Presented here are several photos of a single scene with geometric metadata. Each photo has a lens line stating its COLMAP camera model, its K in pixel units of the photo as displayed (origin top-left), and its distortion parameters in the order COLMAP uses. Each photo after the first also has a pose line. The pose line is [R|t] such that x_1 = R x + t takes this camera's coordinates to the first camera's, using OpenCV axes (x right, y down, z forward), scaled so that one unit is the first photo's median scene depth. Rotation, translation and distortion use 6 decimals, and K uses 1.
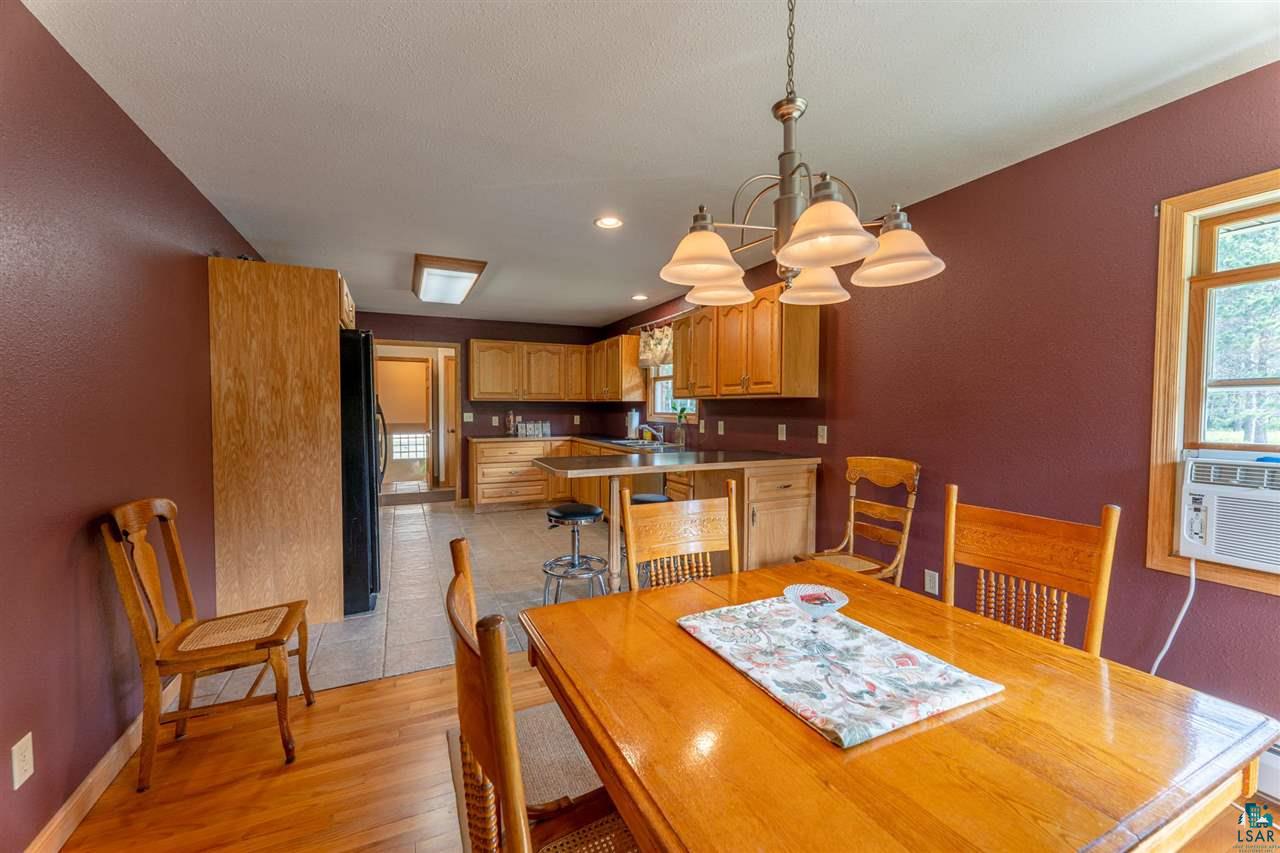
lens RADIAL K [[508.9, 0, 638.7], [0, 508.9, 424.8], [0, 0, 1]] dist [-0.003487, -0.000173]
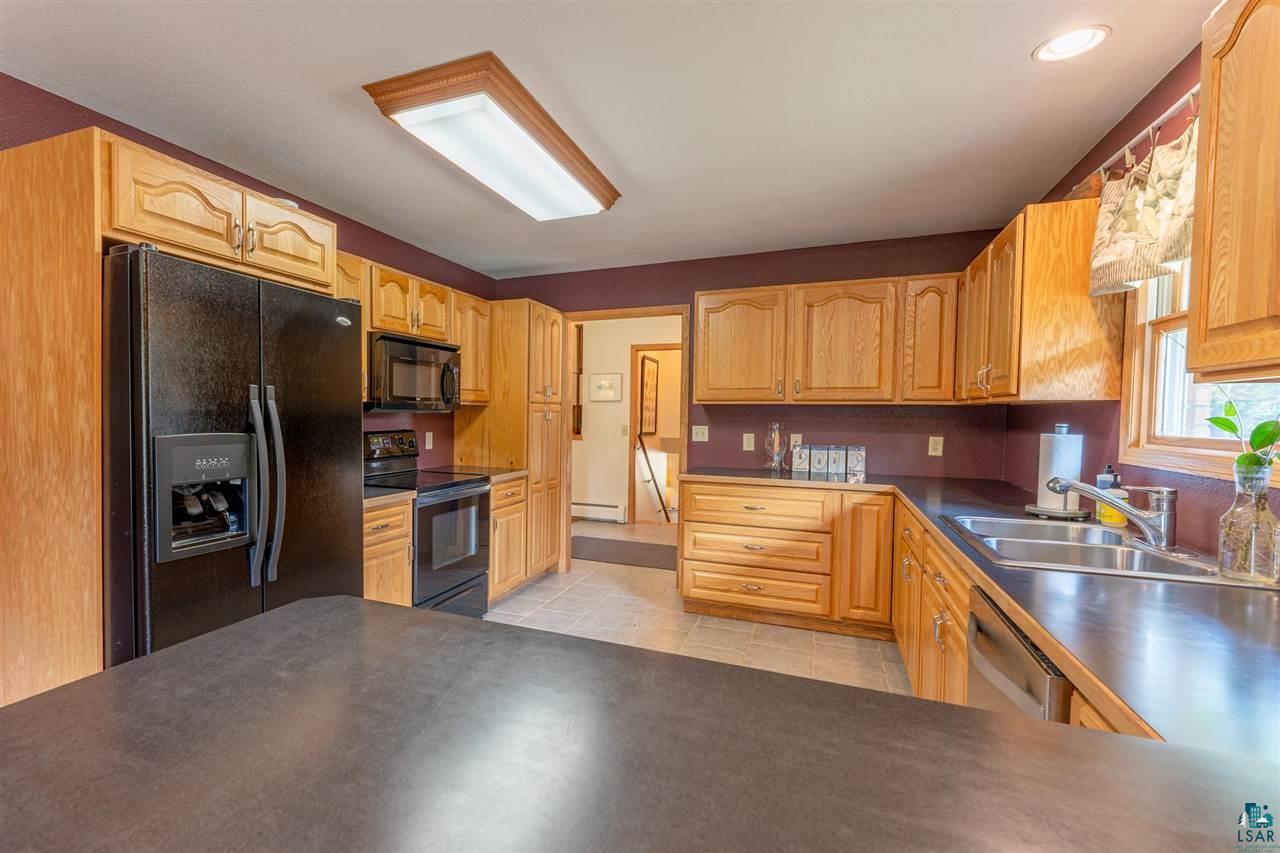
lens RADIAL K [[535.1, 0, 642.1], [0, 535.1, 432.7], [0, 0, 1]] dist [-0.004363, -0.000218]
pose [[0.651974, 0.028009, -0.757724, 0.073265], [-0.034143, 0.999388, 0.007565, -0.018210], [0.757473, 0.020939, 0.652531, 0.563935]]
